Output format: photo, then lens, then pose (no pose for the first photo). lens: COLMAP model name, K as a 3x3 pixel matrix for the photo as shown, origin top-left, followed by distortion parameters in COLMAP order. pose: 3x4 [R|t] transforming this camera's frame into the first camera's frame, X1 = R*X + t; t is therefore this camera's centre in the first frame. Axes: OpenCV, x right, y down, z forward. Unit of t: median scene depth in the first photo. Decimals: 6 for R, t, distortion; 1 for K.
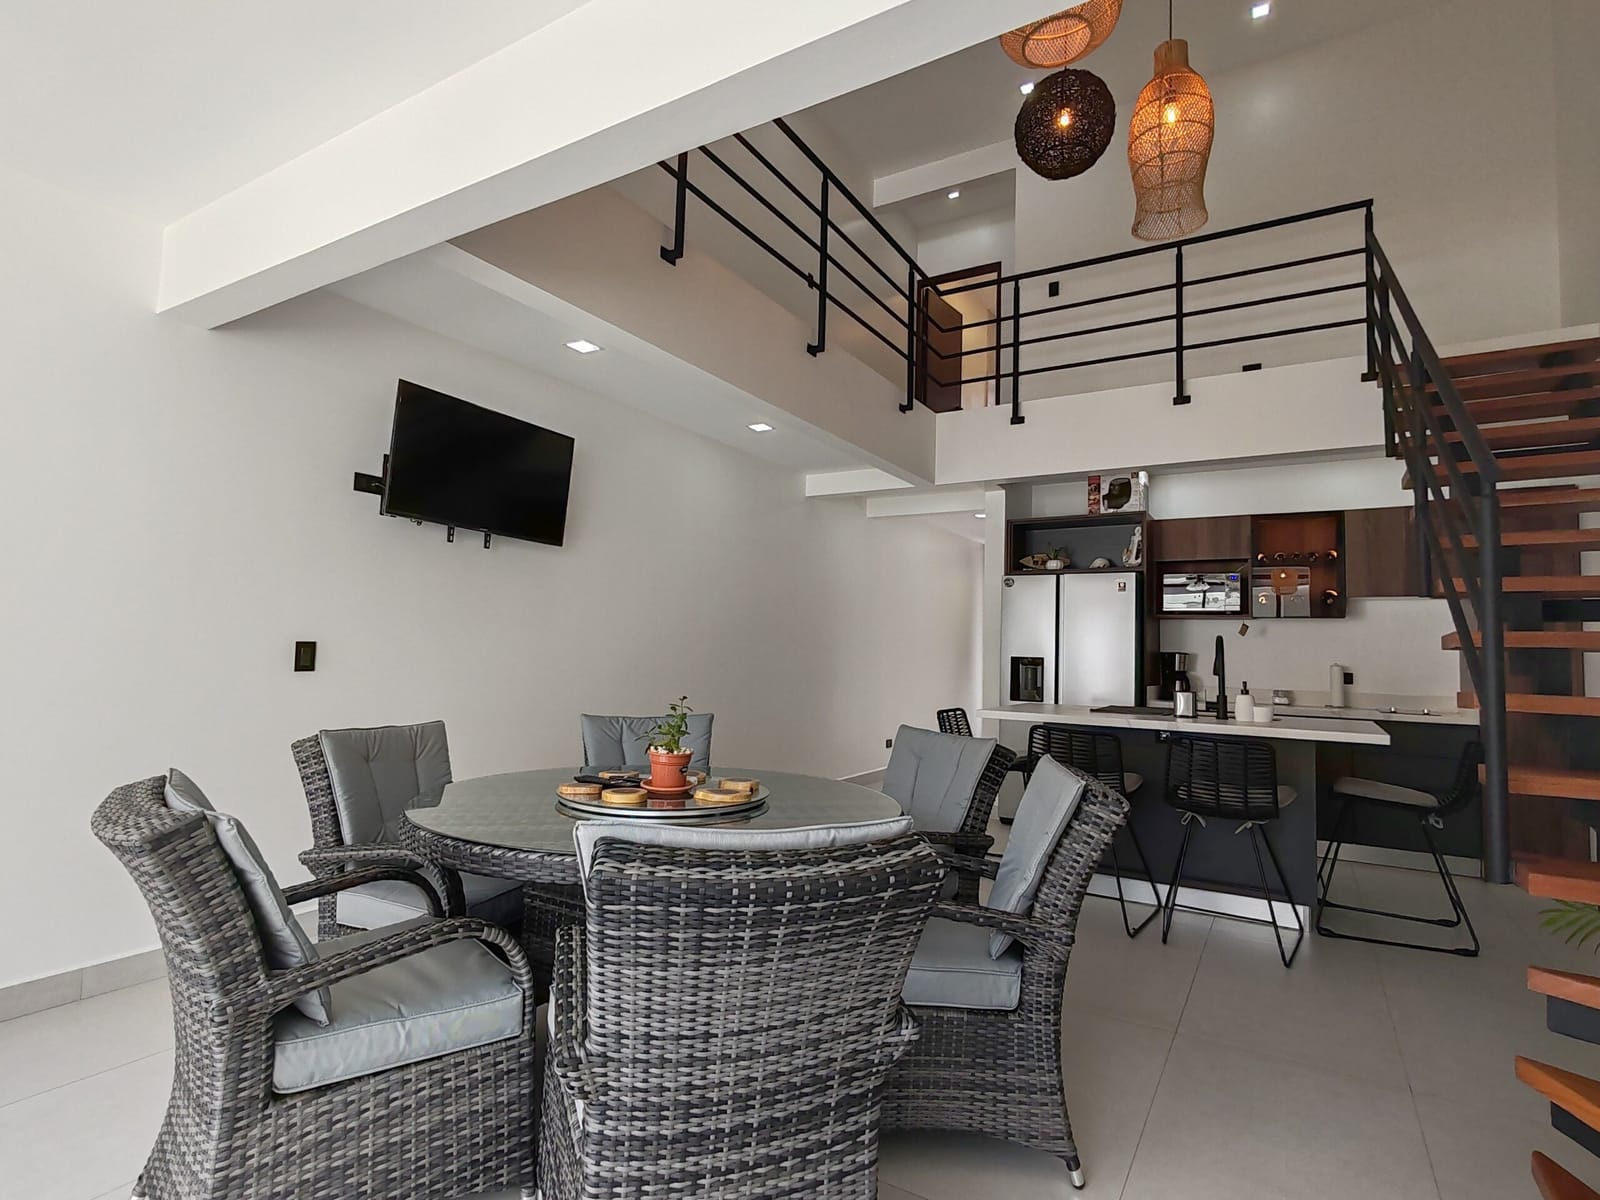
lens RADIAL K [[812.3, 0, 800.0], [0, 812.3, 600.0], [0, 0, 1]] dist [-0.062326, -0.000320]
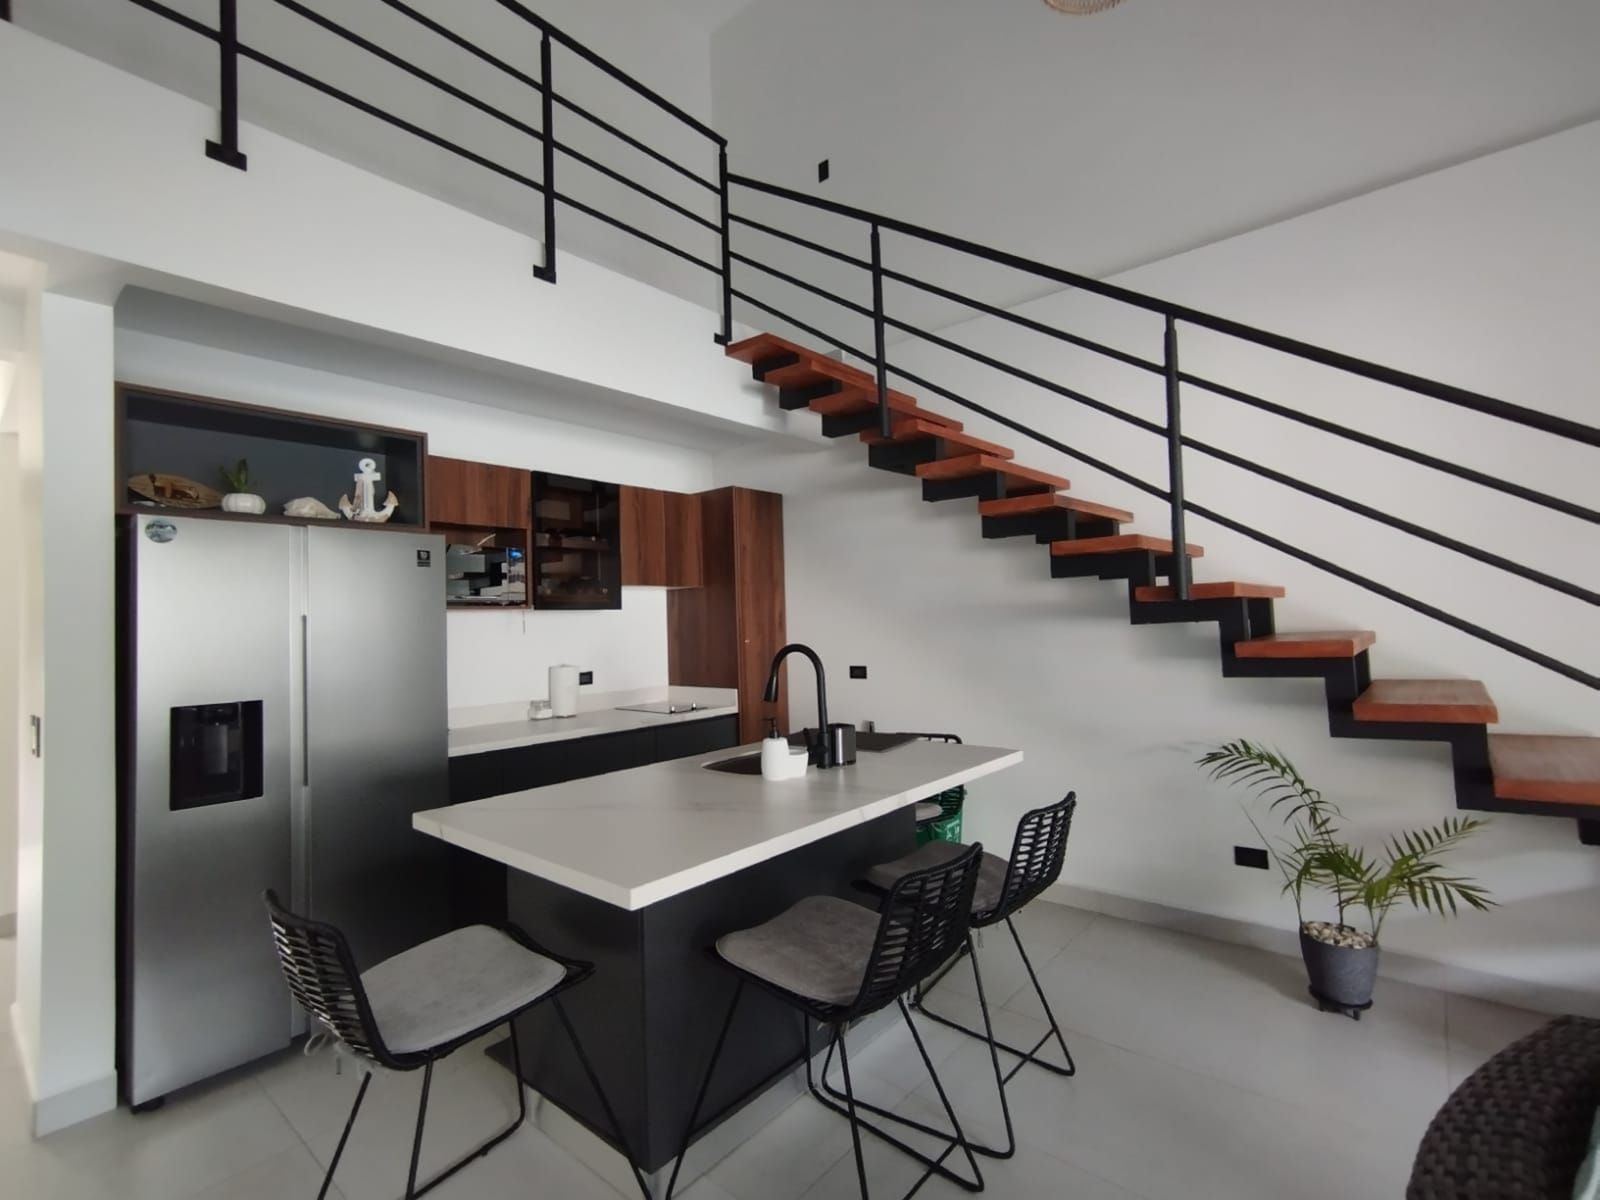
lens RADIAL K [[736.3, 0, 800.0], [0, 736.3, 600.0], [0, 0, 1]] dist [-0.005179, -0.000475]
pose [[0.169276, 0.000108, 0.985569, -0.063847], [-0.034945, 0.999372, 0.005893, 0.000468], [-0.984949, -0.035438, 0.169173, 0.638477]]
